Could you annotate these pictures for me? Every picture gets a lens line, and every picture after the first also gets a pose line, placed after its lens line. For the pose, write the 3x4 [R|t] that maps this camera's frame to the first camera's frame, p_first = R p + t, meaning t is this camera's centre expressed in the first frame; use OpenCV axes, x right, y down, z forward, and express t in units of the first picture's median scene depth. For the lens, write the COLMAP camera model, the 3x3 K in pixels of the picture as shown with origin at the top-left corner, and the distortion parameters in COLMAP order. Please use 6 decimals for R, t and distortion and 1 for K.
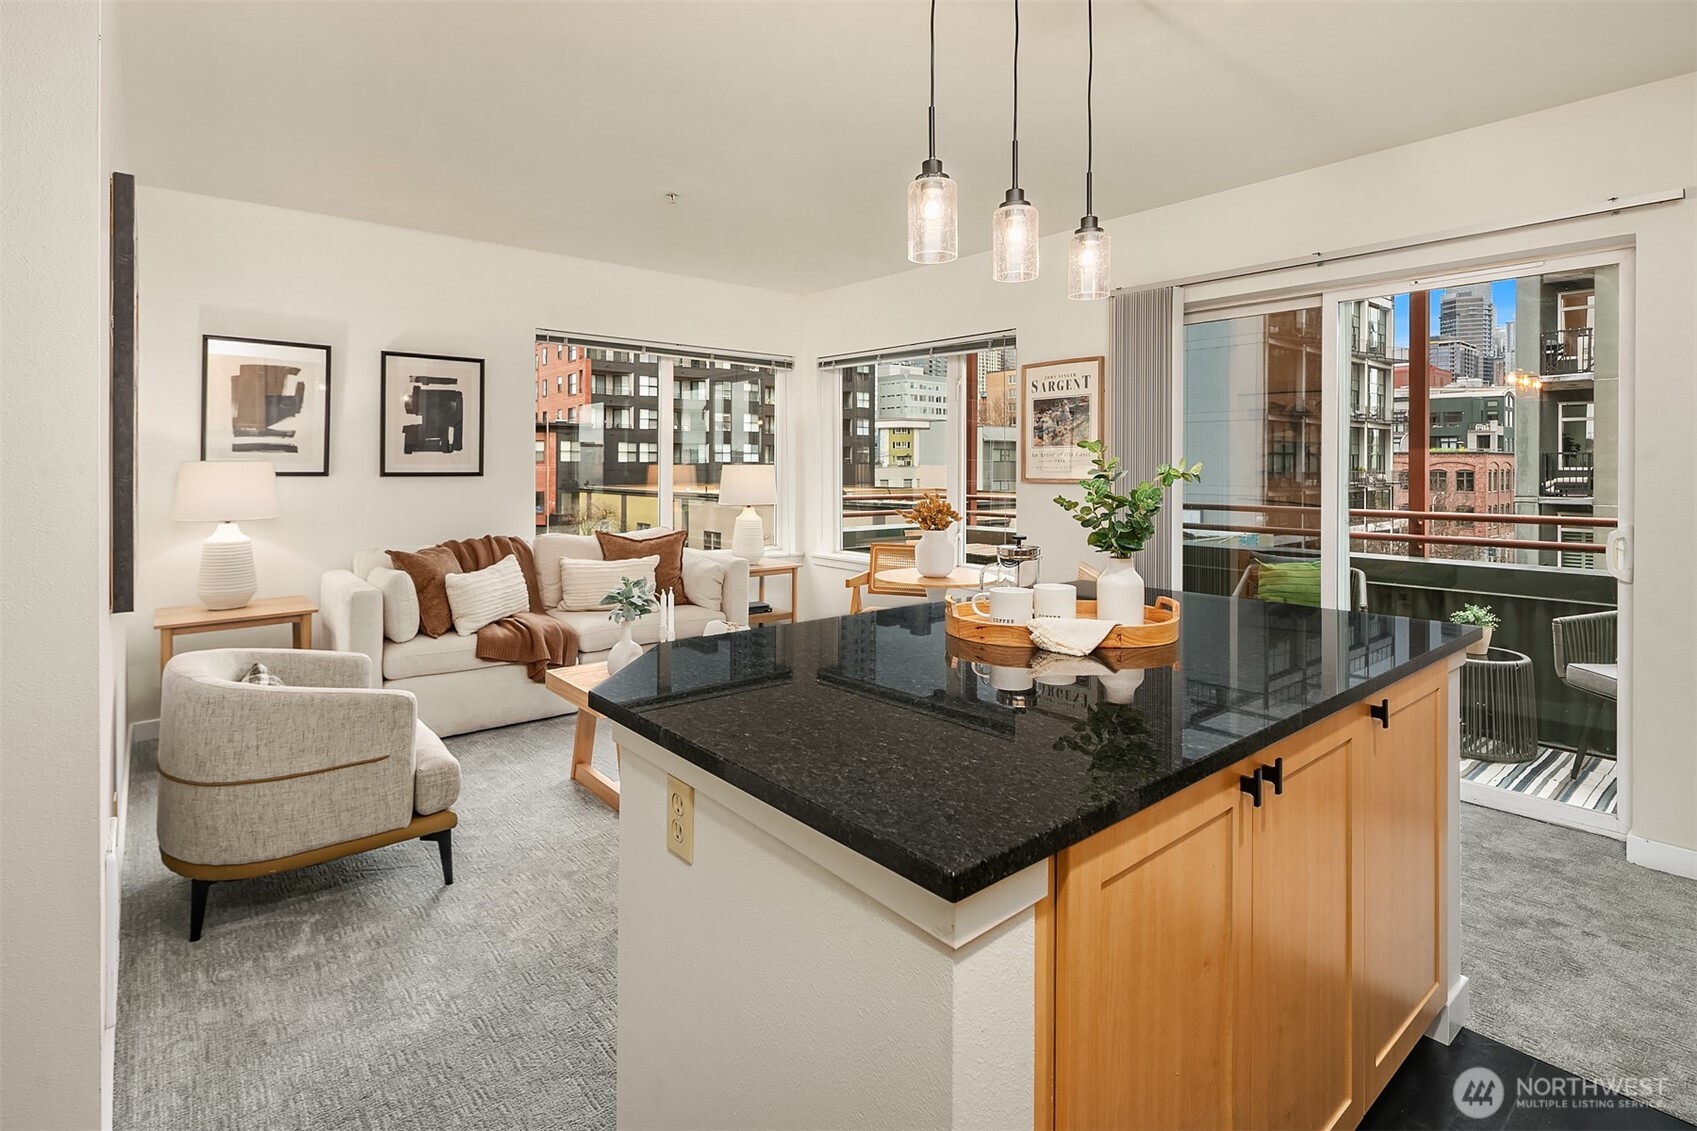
lens RADIAL K [[842.2, 0, 842.1], [0, 842.2, 493.7], [0, 0, 1]] dist [0.007389, -0.005604]
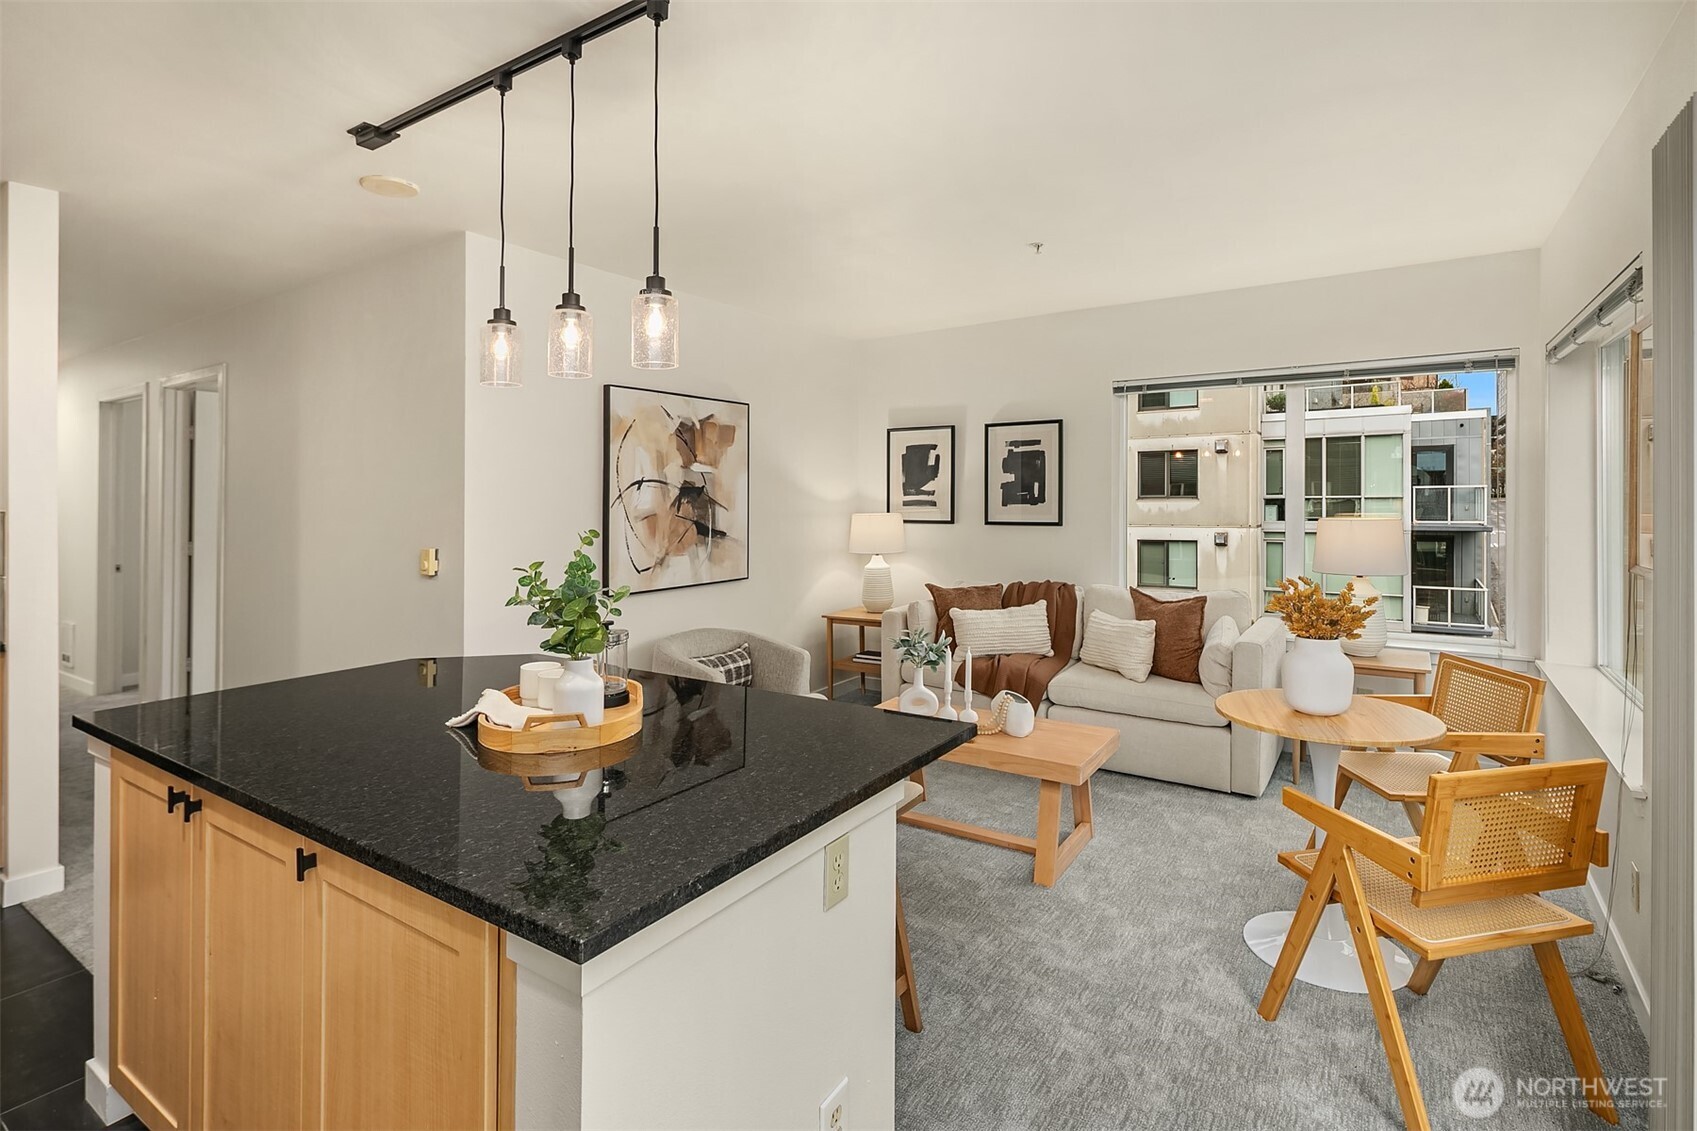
lens RADIAL K [[842.2, 0, 868.2], [0, 842.2, 485.2], [0, 0, 1]] dist [0.007389, -0.005604]
pose [[0.276925, -0.015930, -0.960760, 0.581317], [-0.019196, 0.999571, -0.022106, -0.046912], [0.960700, 0.024565, 0.276500, 0.479127]]
